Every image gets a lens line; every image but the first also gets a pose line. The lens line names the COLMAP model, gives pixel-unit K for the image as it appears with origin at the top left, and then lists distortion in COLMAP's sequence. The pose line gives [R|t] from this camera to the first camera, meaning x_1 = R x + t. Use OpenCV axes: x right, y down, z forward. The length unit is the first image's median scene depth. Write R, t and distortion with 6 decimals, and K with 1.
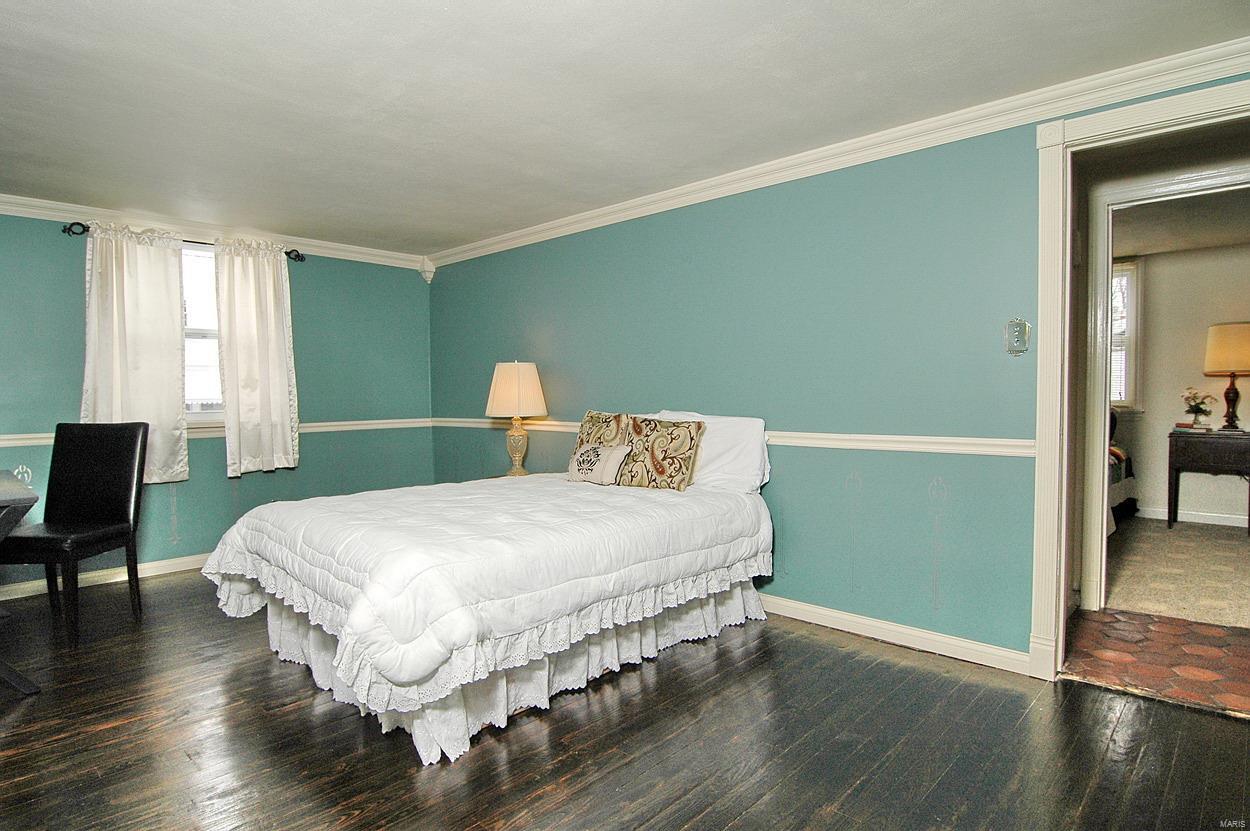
lens RADIAL K [[674.1, 0, 622.8], [0, 674.1, 419.9], [0, 0, 1]] dist [-0.028570, -0.000323]
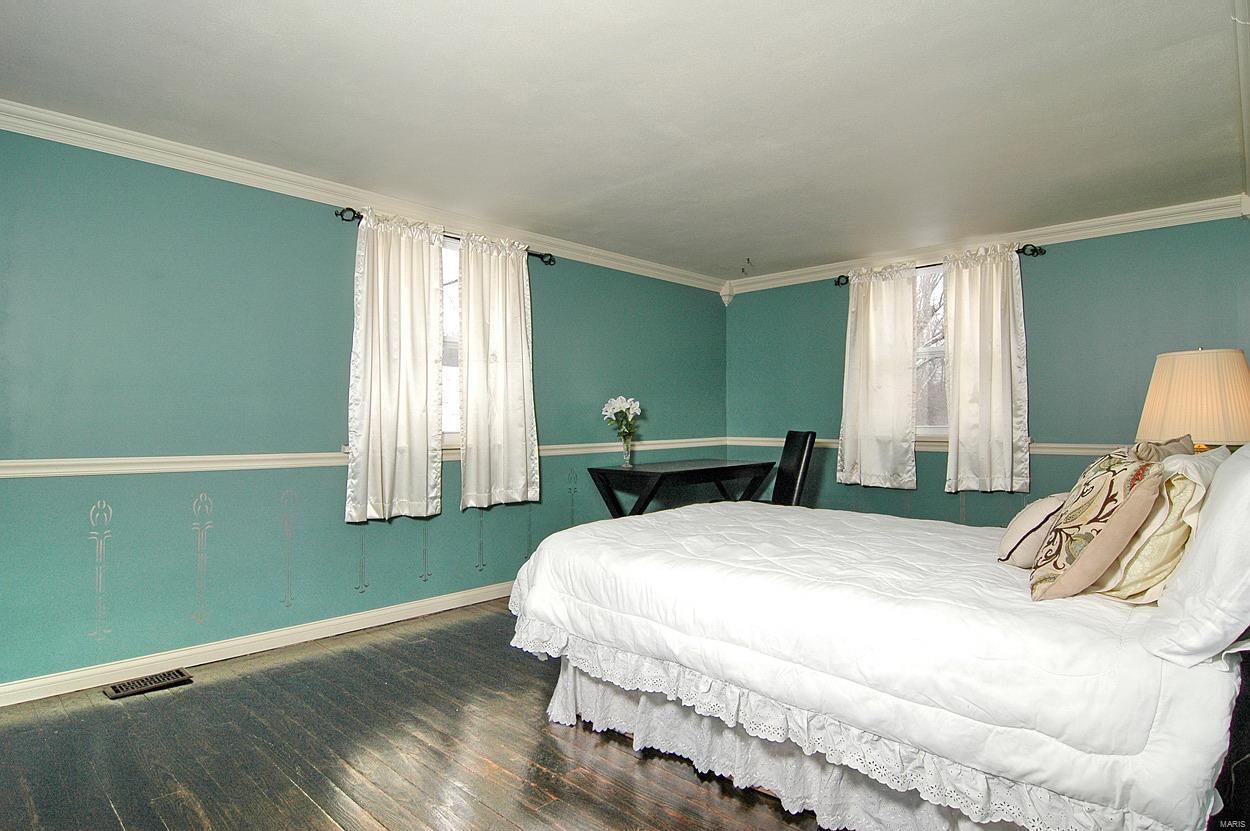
lens RADIAL K [[674.1, 0, 621.8], [0, 674.1, 419.9], [0, 0, 1]] dist [-0.028570, -0.000323]
pose [[-0.005492, 0.006412, -0.999964, 0.429495], [-0.036041, 0.999328, 0.006606, -0.012168], [0.999335, 0.036076, -0.005257, 0.531557]]
